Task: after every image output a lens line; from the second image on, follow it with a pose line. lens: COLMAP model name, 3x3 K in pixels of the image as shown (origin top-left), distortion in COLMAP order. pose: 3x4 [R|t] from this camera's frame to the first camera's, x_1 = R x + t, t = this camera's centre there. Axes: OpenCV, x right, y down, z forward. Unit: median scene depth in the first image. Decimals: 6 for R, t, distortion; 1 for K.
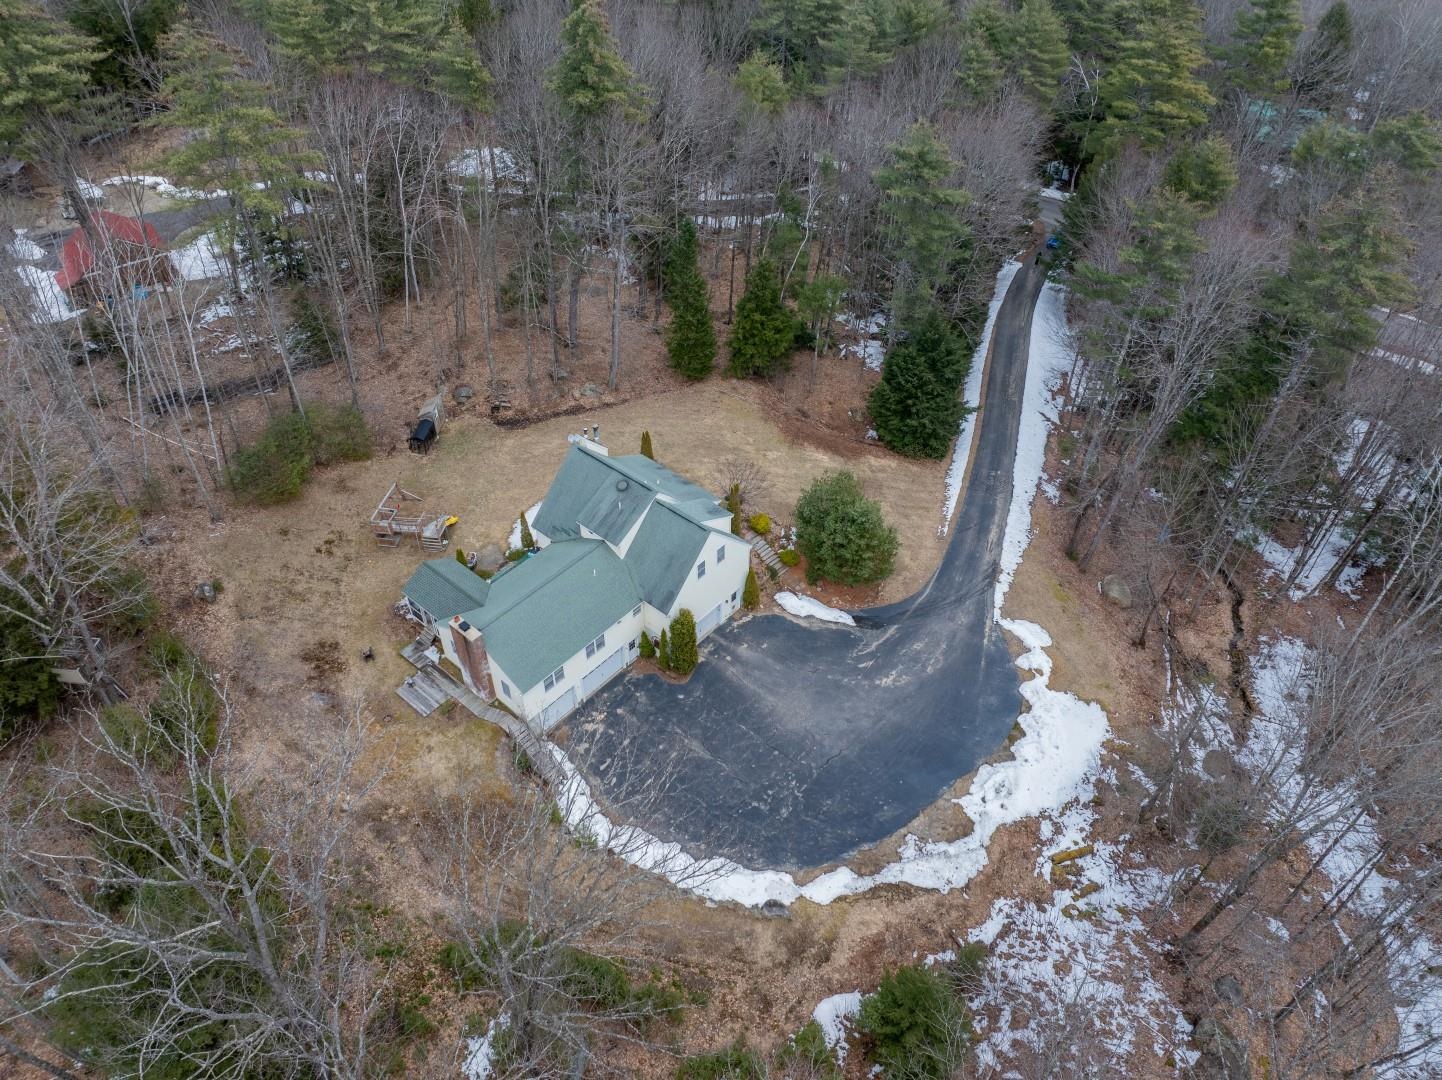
lens RADIAL K [[1005.7, 0, 720.1], [0, 1005.7, 541.3], [0, 0, 1]] dist [-0.037388, -0.016119]
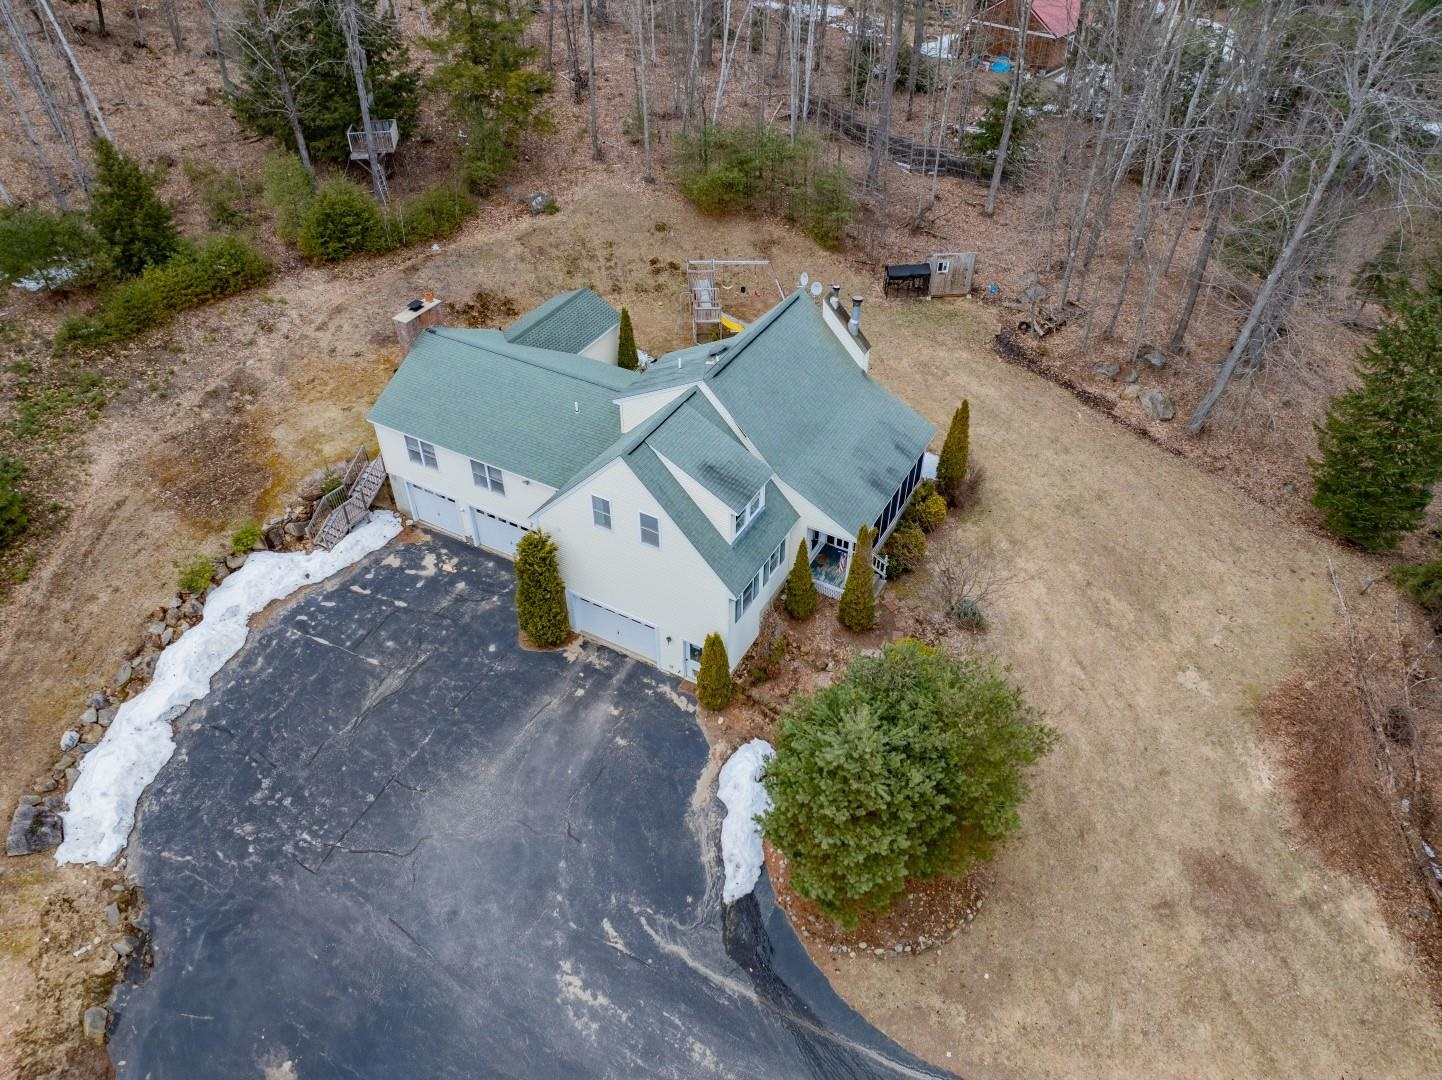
lens RADIAL K [[1005.7, 0, 722.3], [0, 1005.7, 537.9], [0, 0, 1]] dist [-0.037388, -0.016119]
pose [[0.208276, 0.630900, -0.747386, 0.377879], [-0.668005, 0.649914, 0.362464, -0.186456], [0.714416, 0.423765, 0.556806, 0.718271]]
